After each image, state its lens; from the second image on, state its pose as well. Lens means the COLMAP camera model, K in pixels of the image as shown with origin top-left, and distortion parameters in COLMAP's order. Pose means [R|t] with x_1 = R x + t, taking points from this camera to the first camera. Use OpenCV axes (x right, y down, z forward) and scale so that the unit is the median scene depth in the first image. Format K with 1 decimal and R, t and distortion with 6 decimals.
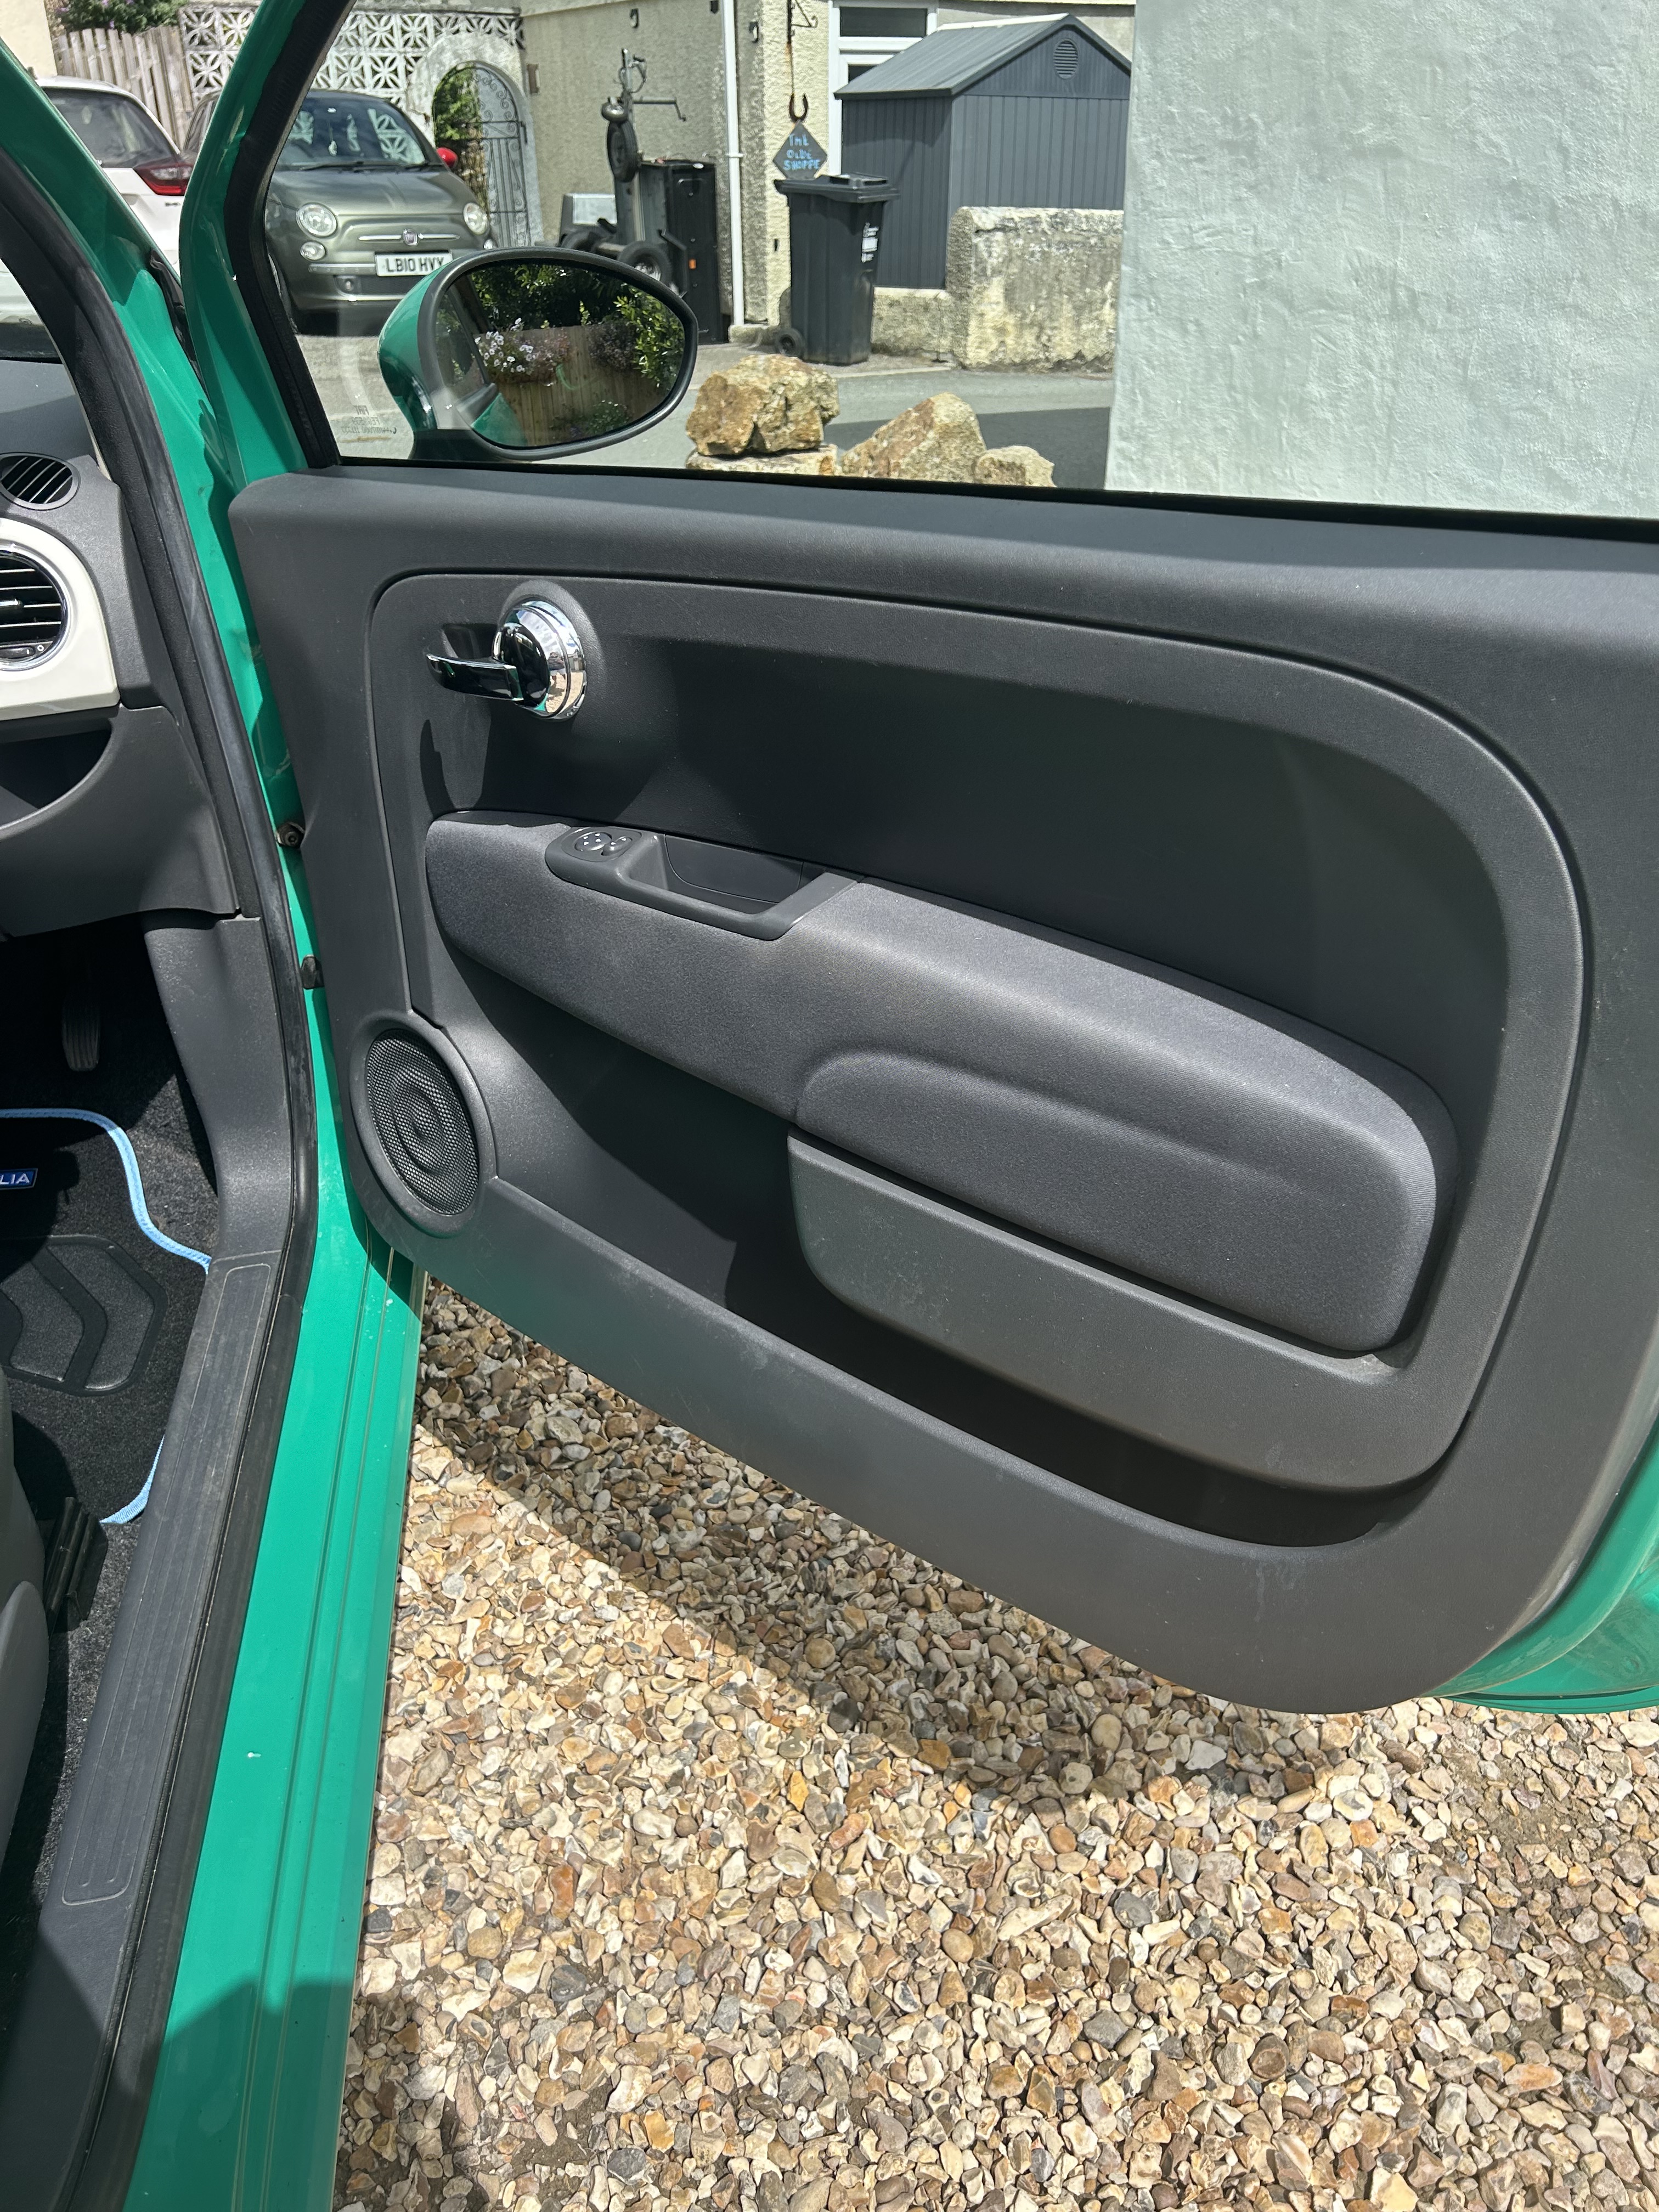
lens RADIAL K [[1687.8, 0, 847.5], [0, 1687.8, 1099.2], [0, 0, 1]] dist [0.038335, -0.045799]
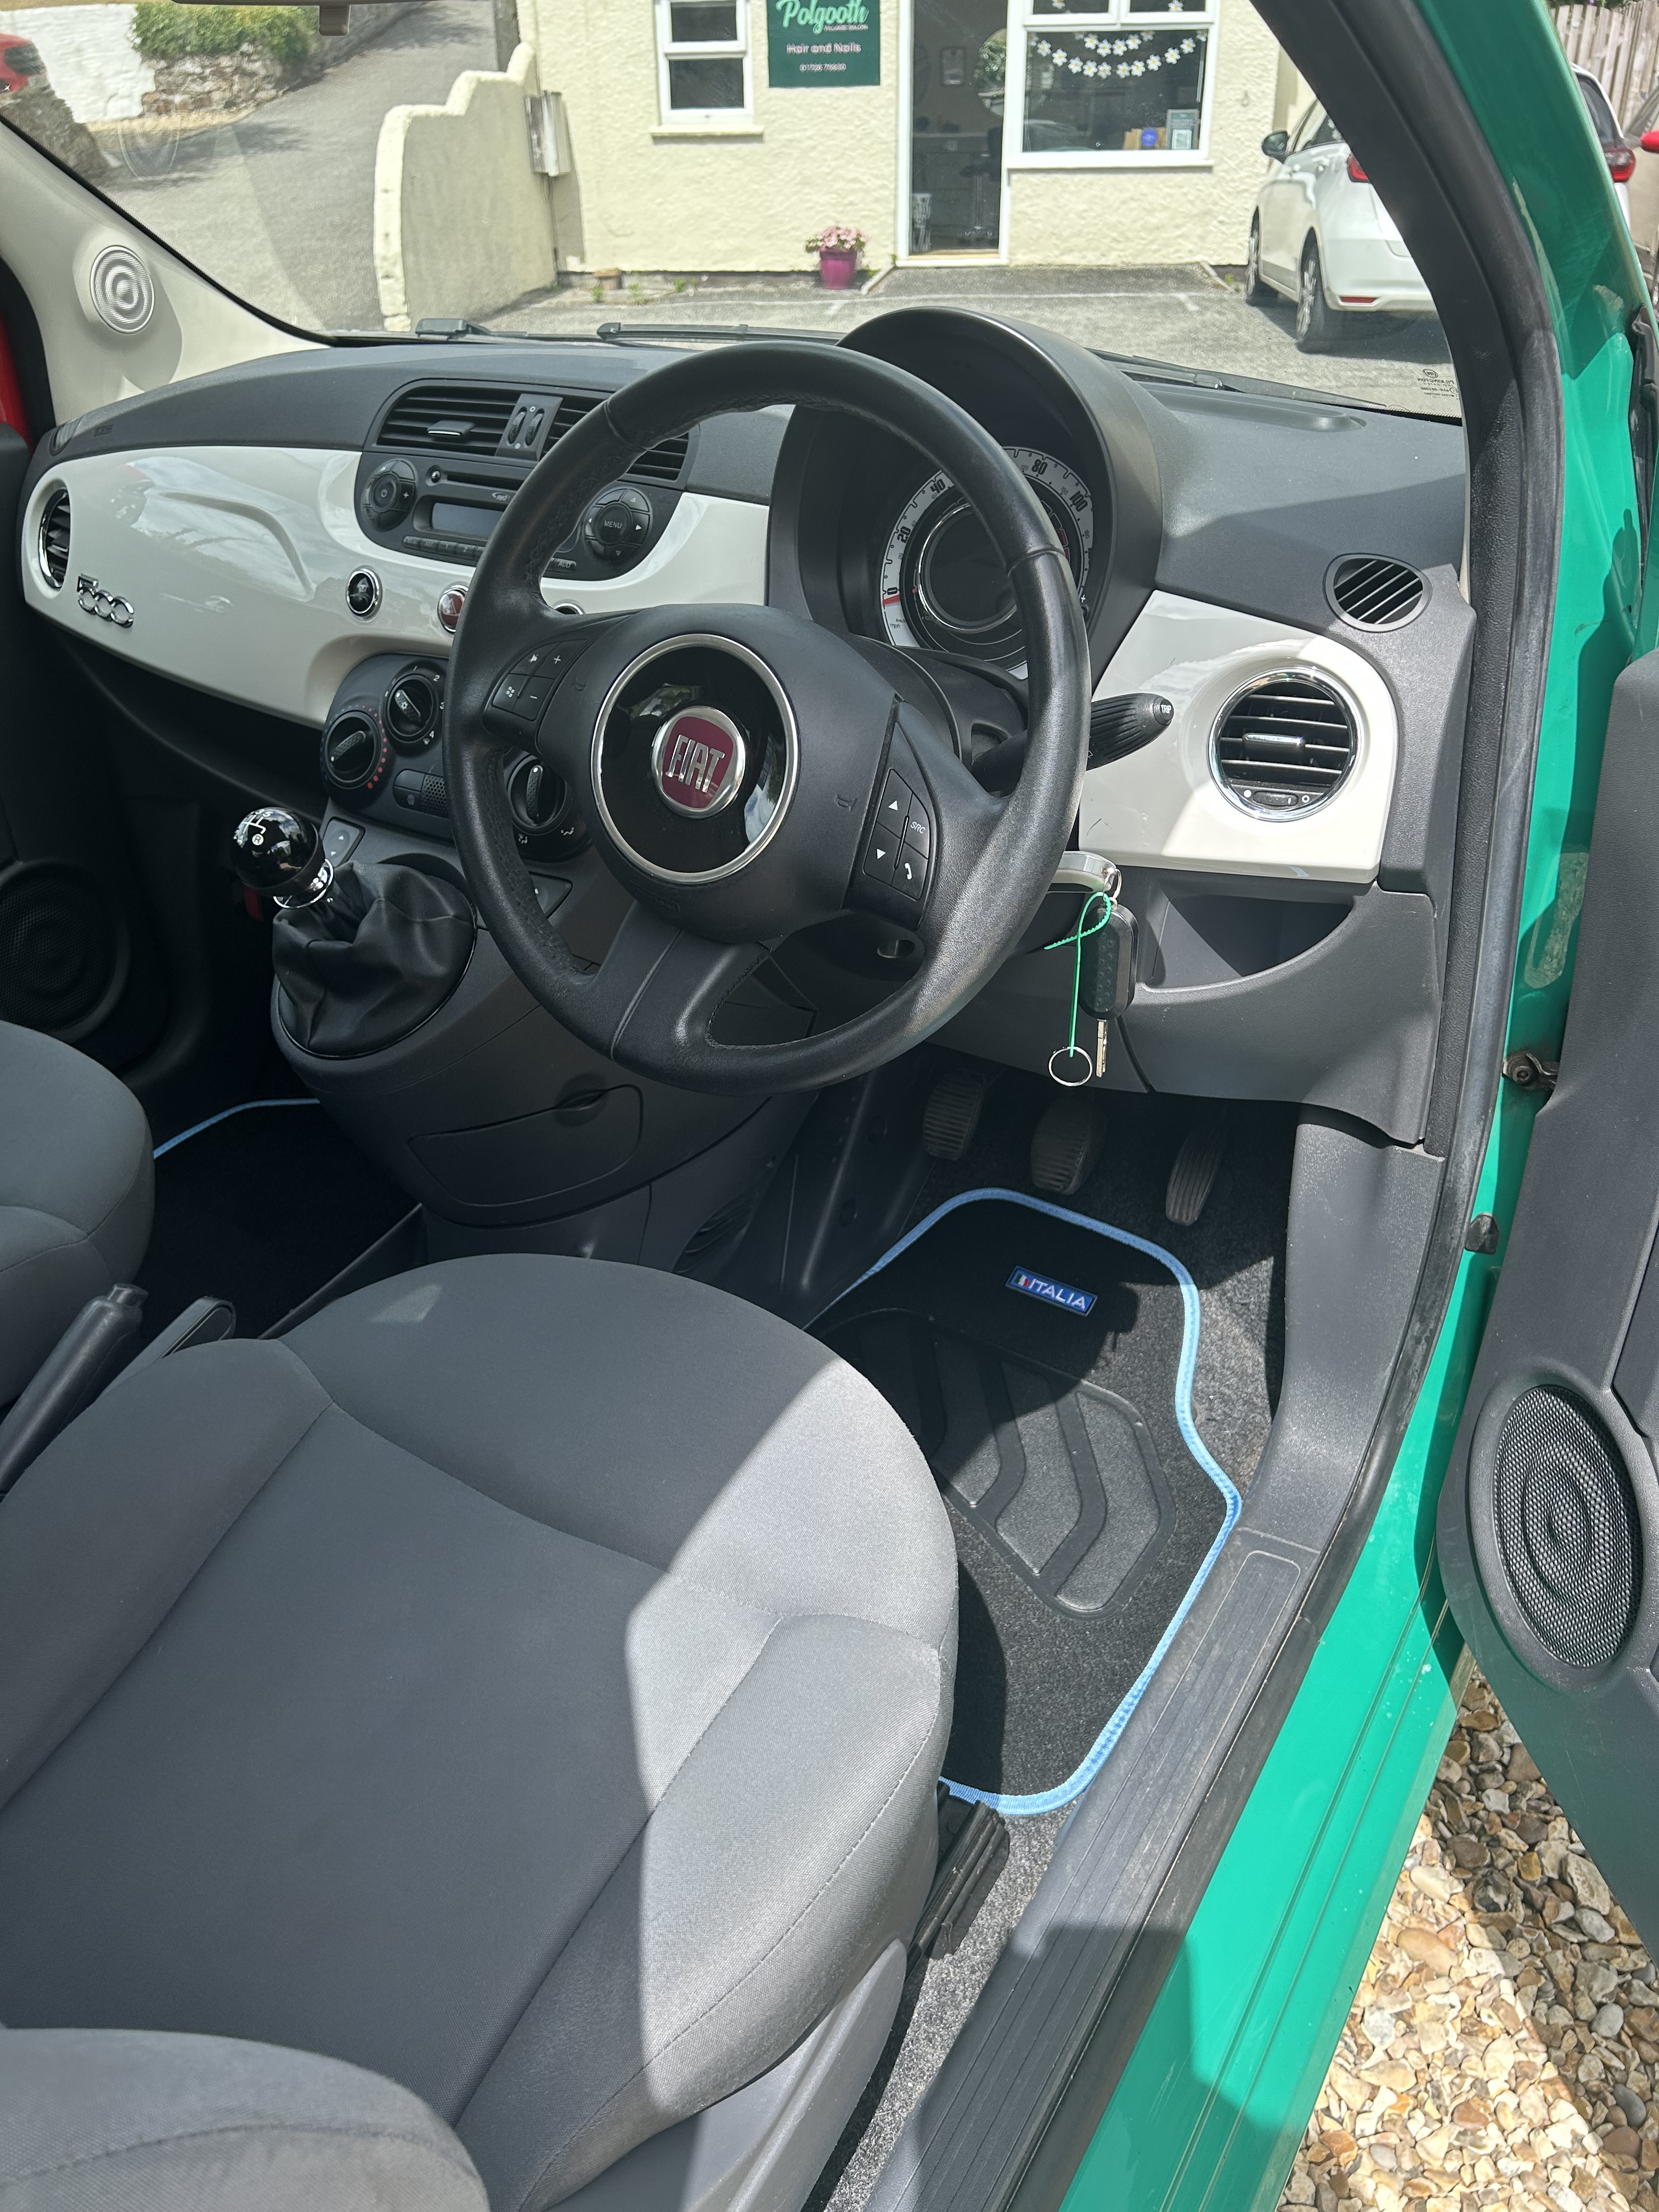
lens RADIAL K [[1687.8, 0, 825.1], [0, 1687.8, 1088.0], [0, 0, 1]] dist [0.038335, -0.045799]
pose [[0.759227, 0.316511, -0.568678, -0.124158], [-0.313589, 0.943567, 0.106500, -0.122949], [0.570295, 0.097474, 0.815636, 0.195870]]
